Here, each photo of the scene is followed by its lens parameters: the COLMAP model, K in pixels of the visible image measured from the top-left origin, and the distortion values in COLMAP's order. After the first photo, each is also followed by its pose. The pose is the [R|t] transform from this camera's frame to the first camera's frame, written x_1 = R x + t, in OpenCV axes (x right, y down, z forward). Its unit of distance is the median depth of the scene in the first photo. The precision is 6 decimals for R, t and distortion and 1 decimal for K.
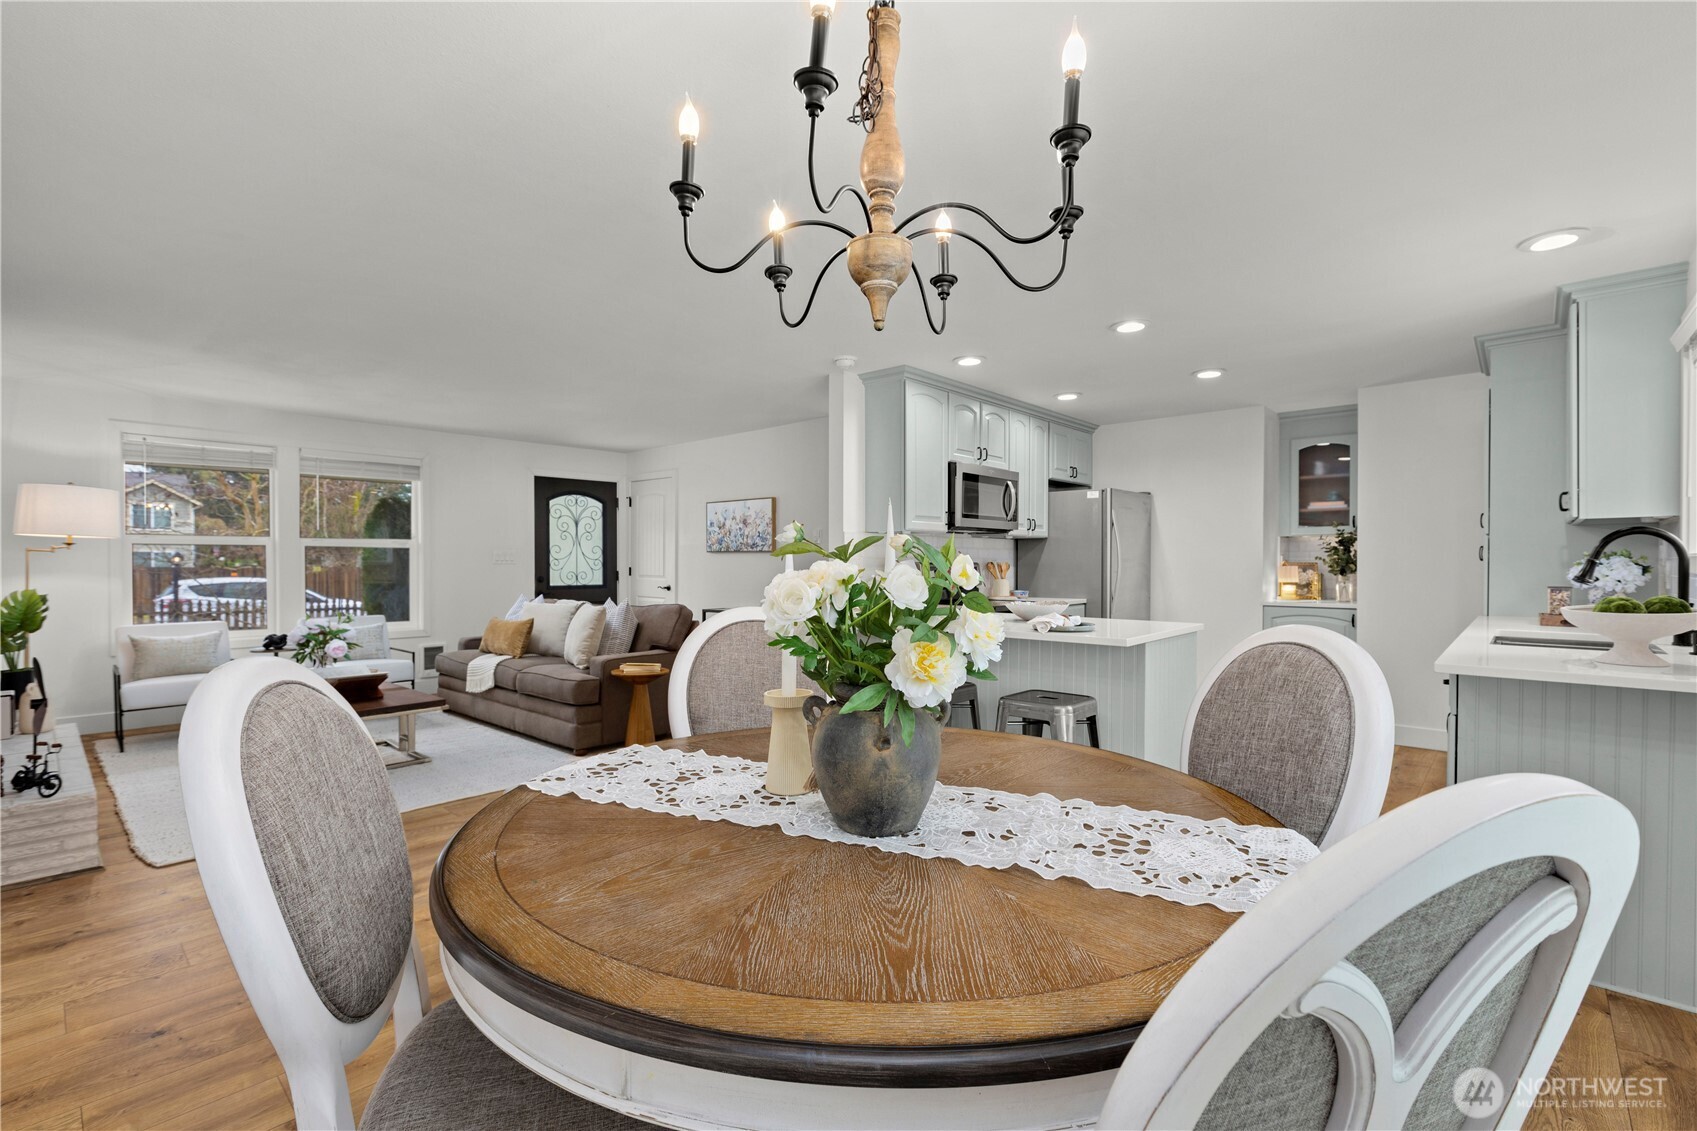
lens RADIAL K [[754.7, 0, 843.6], [0, 754.7, 569.3], [0, 0, 1]] dist [0.004896, -0.000019]
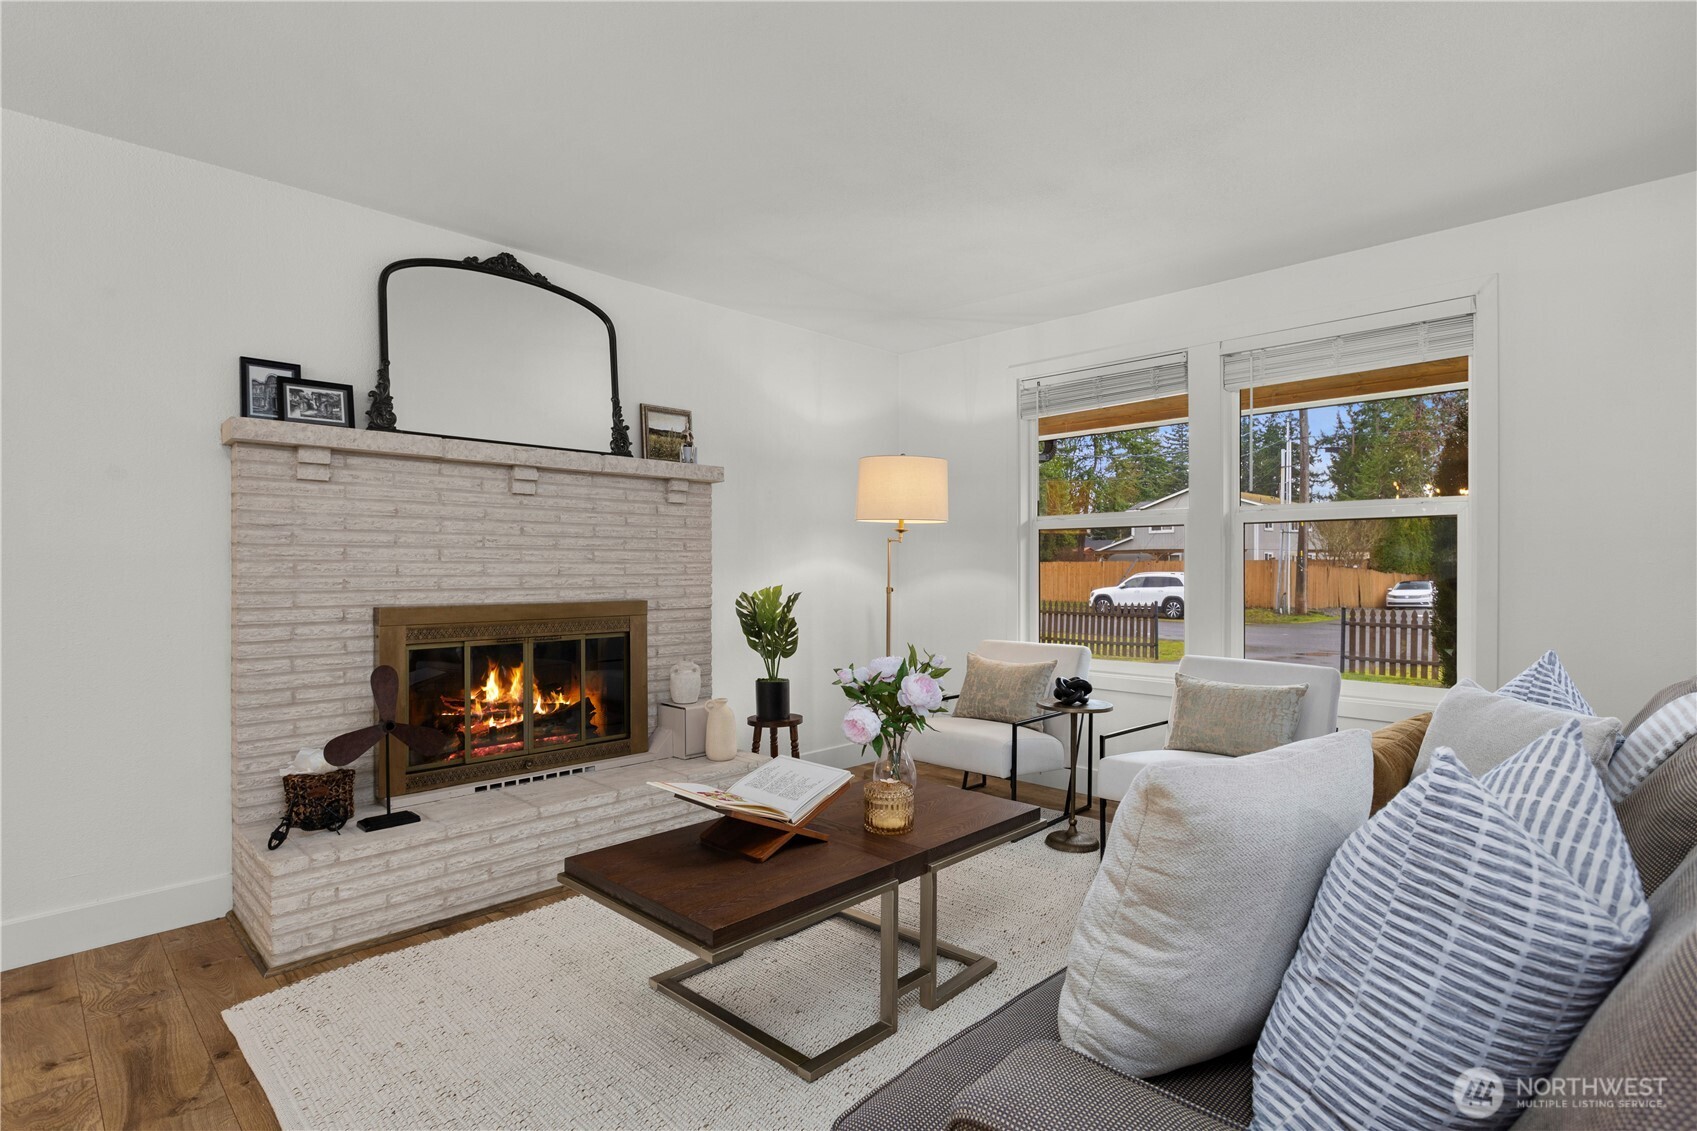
lens RADIAL K [[840.7, 0, 851.4], [0, 840.7, 570.8], [0, 0, 1]] dist [-0.002971, 0.000395]
pose [[-0.031427, -0.000605, -0.999506, -0.104353], [-0.007512, 0.999972, -0.000369, 0.006809], [0.999478, 0.007497, -0.031431, 0.763882]]
